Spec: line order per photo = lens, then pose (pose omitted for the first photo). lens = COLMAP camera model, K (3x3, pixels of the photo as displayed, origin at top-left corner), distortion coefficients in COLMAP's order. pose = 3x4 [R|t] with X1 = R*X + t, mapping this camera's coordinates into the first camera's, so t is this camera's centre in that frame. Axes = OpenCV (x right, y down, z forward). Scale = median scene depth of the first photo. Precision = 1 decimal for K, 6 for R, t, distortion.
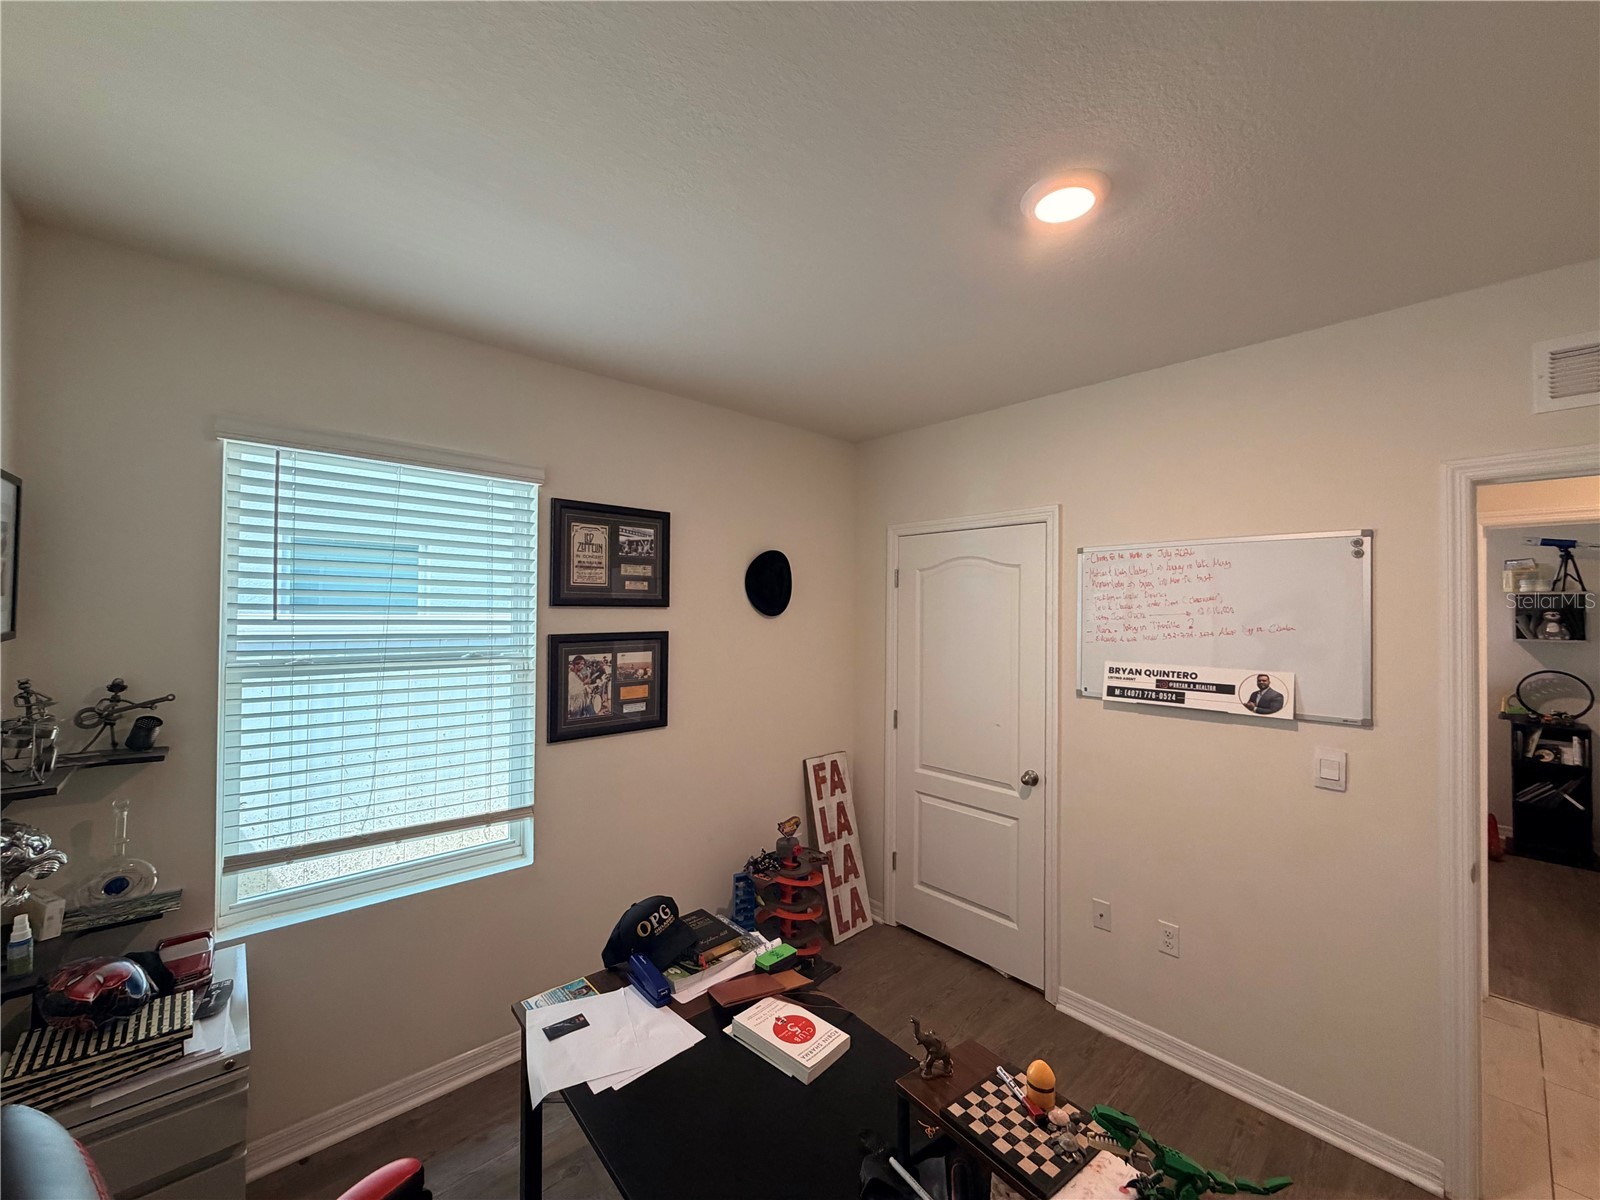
lens RADIAL K [[637.8, 0, 803.1], [0, 637.8, 598.8], [0, 0, 1]] dist [0.000618, 0.000488]
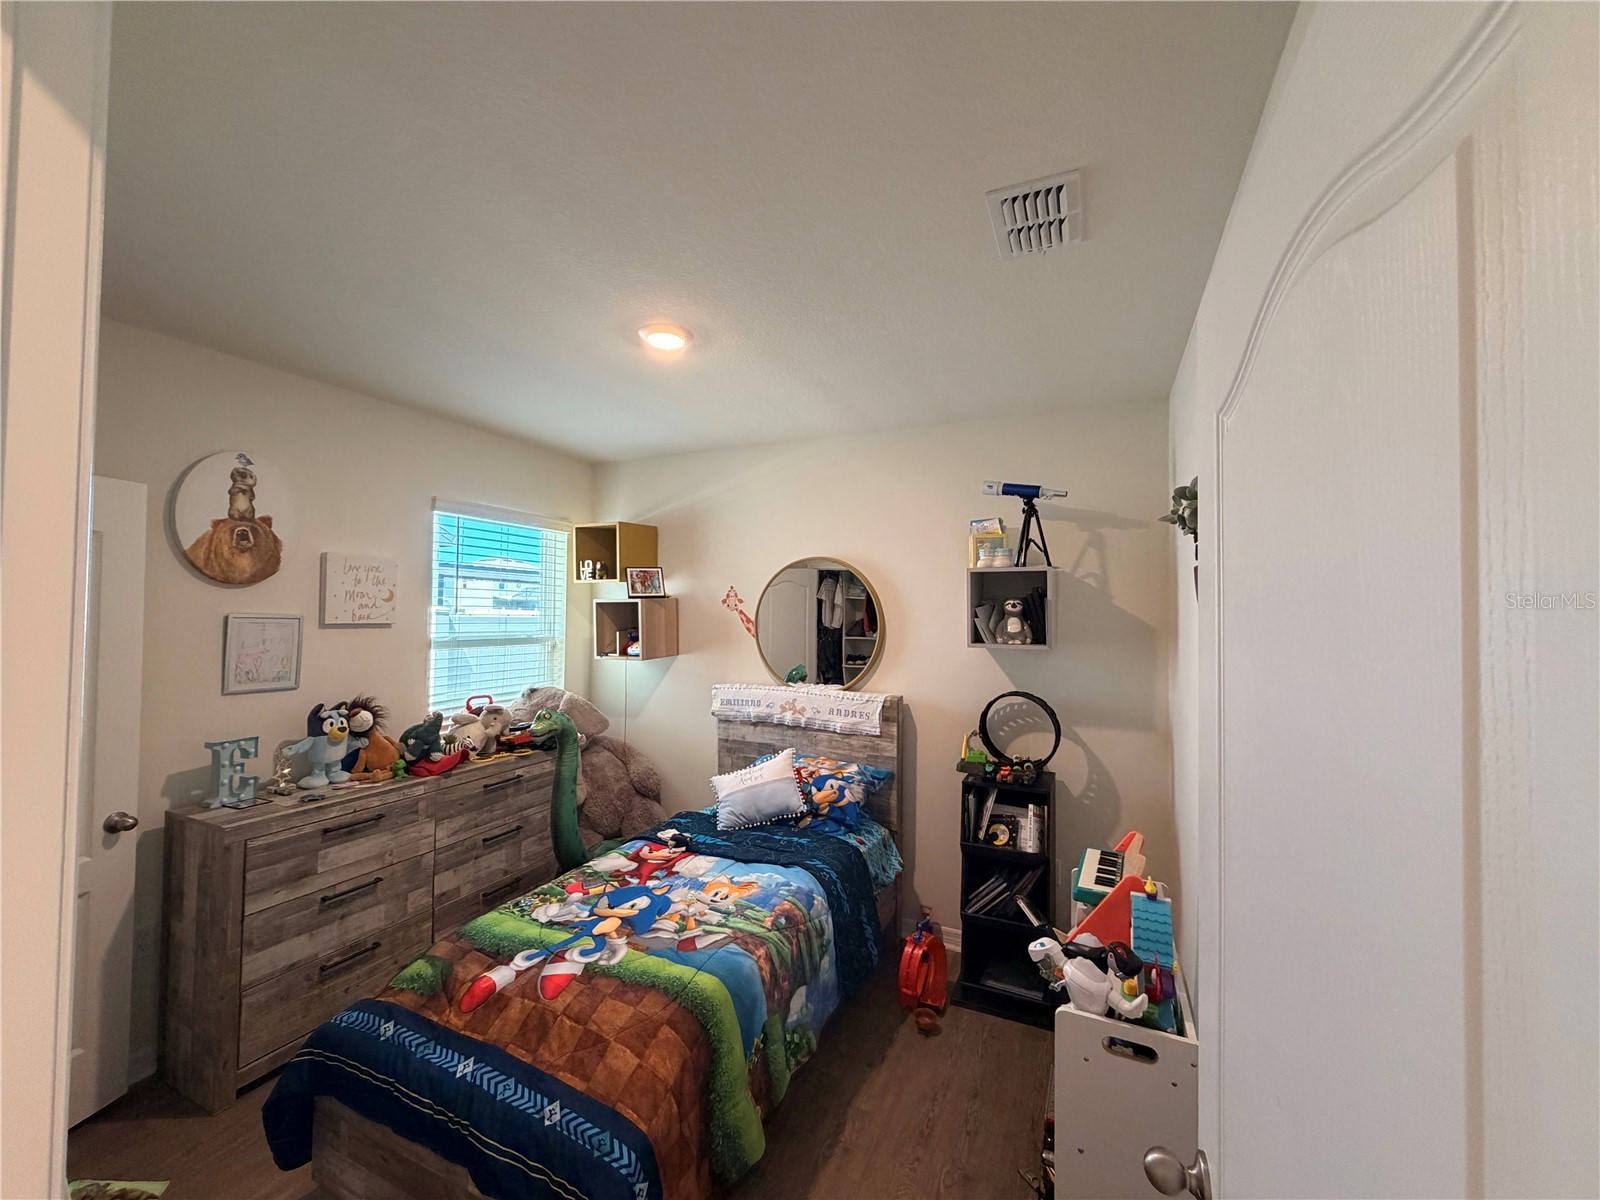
lens RADIAL K [[637.8, 0, 797.3], [0, 637.8, 601.5], [0, 0, 1]] dist [0.000618, 0.000488]
pose [[0.921761, 0.013525, 0.387522, 0.737971], [-0.011396, 0.999905, -0.007793, 0.029391], [-0.387590, 0.002767, 0.921828, 0.508242]]
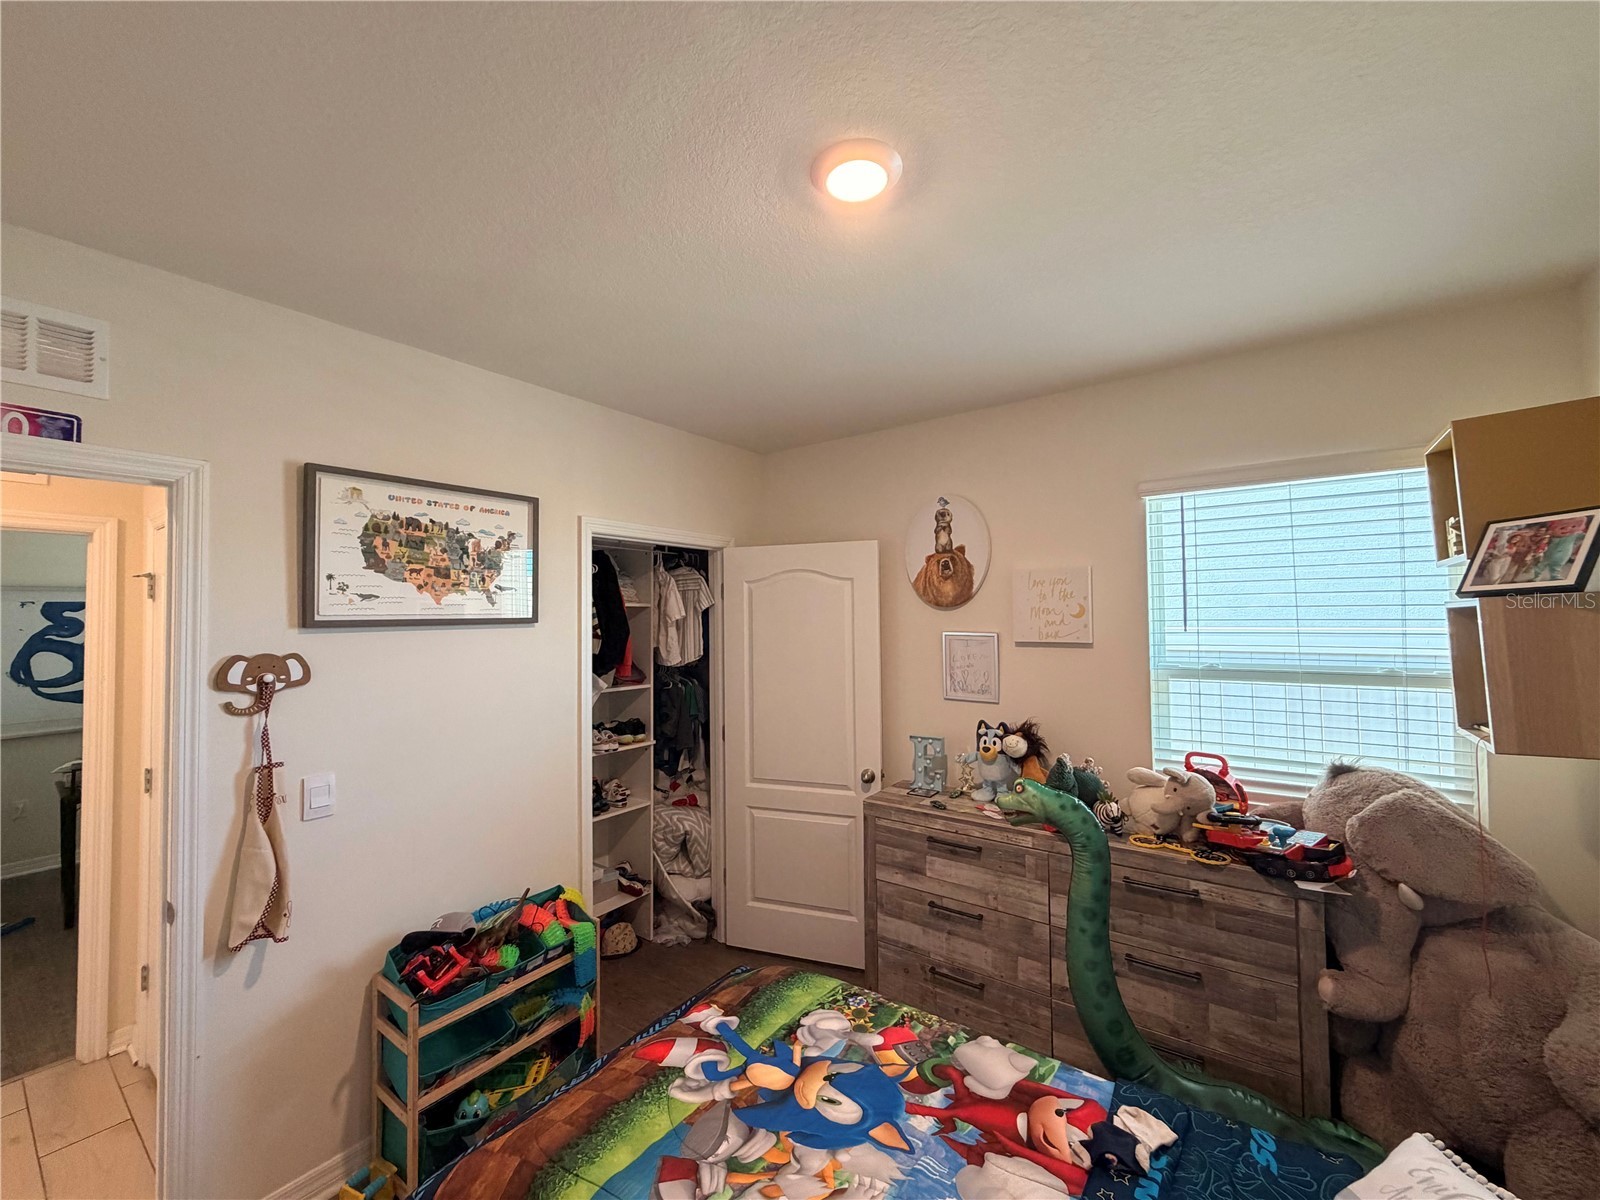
lens RADIAL K [[637.8, 0, 797.8], [0, 637.8, 598.3], [0, 0, 1]] dist [0.000618, 0.000488]
pose [[0.203498, -0.035422, -0.978434, 1.323616], [0.024201, 0.999222, -0.031141, 0.020516], [0.978776, -0.017342, 0.204197, 1.149720]]
